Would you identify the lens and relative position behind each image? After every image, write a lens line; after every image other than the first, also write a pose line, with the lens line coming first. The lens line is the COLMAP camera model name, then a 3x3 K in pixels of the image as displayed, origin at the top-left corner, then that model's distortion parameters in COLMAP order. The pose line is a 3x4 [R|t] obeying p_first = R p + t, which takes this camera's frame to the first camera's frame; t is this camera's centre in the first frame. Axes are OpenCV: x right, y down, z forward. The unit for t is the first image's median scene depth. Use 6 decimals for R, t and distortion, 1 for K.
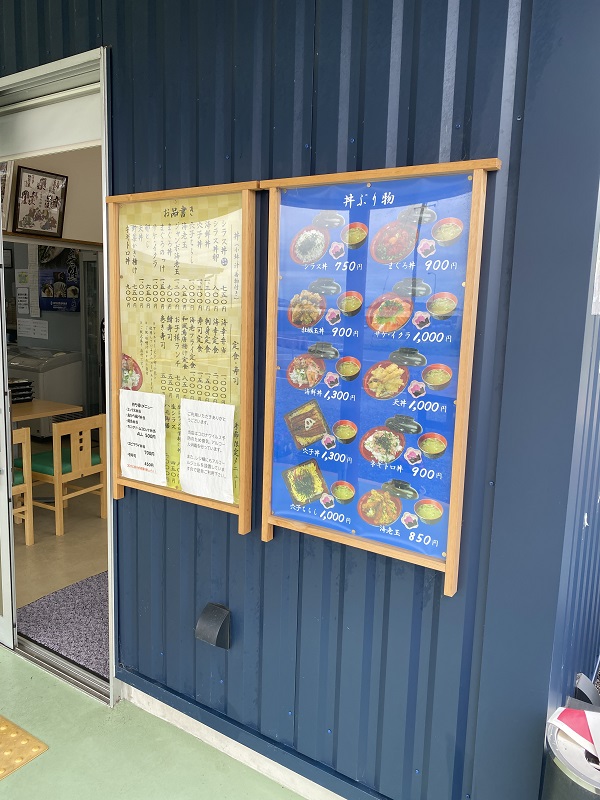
lens RADIAL K [[608.8, 0, 300.0], [0, 608.8, 400.0], [0, 0, 1]] dist [0.039913, -0.004172]
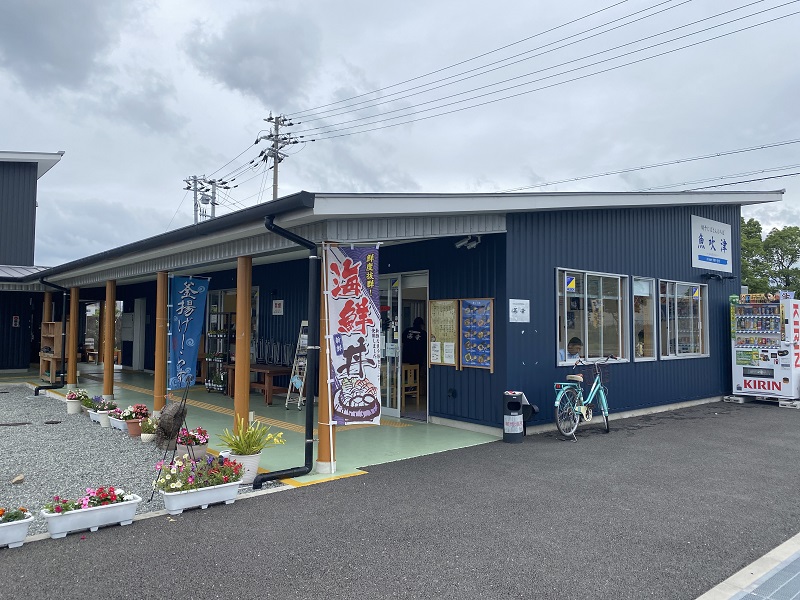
lens RADIAL K [[608.8, 0, 400.0], [0, 608.8, 300.0], [0, 0, 1]] dist [0.039913, -0.004172]
pose [[0.961202, -0.038882, -0.273090, 0.861380], [-0.014916, 0.981241, -0.192209, 0.651846], [0.275441, 0.188826, 0.942591, -3.982996]]
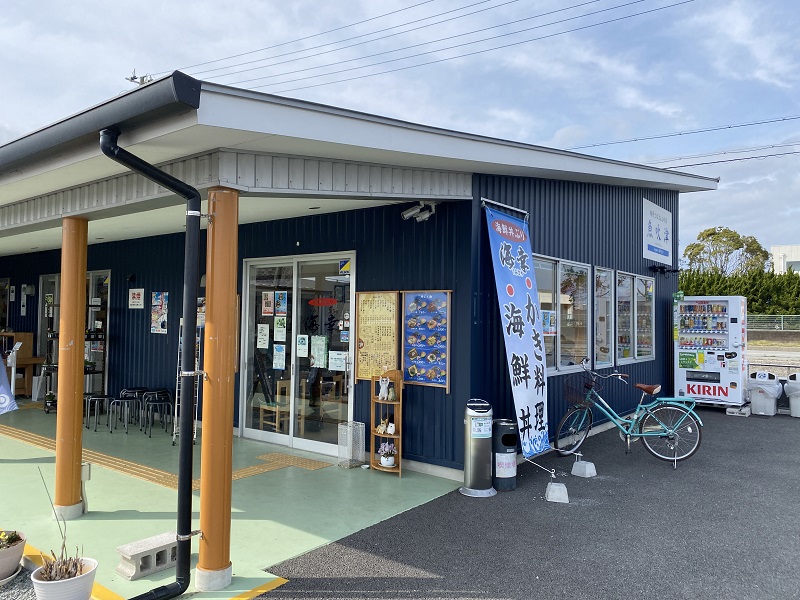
lens RADIAL K [[608.8, 0, 400.0], [0, 608.8, 300.0], [0, 0, 1]] dist [0.039913, -0.004172]
pose [[0.996573, -0.024107, -0.079123, 0.232304], [0.009596, 0.983825, -0.178875, 0.375741], [0.082156, 0.177503, 0.980685, -2.672791]]
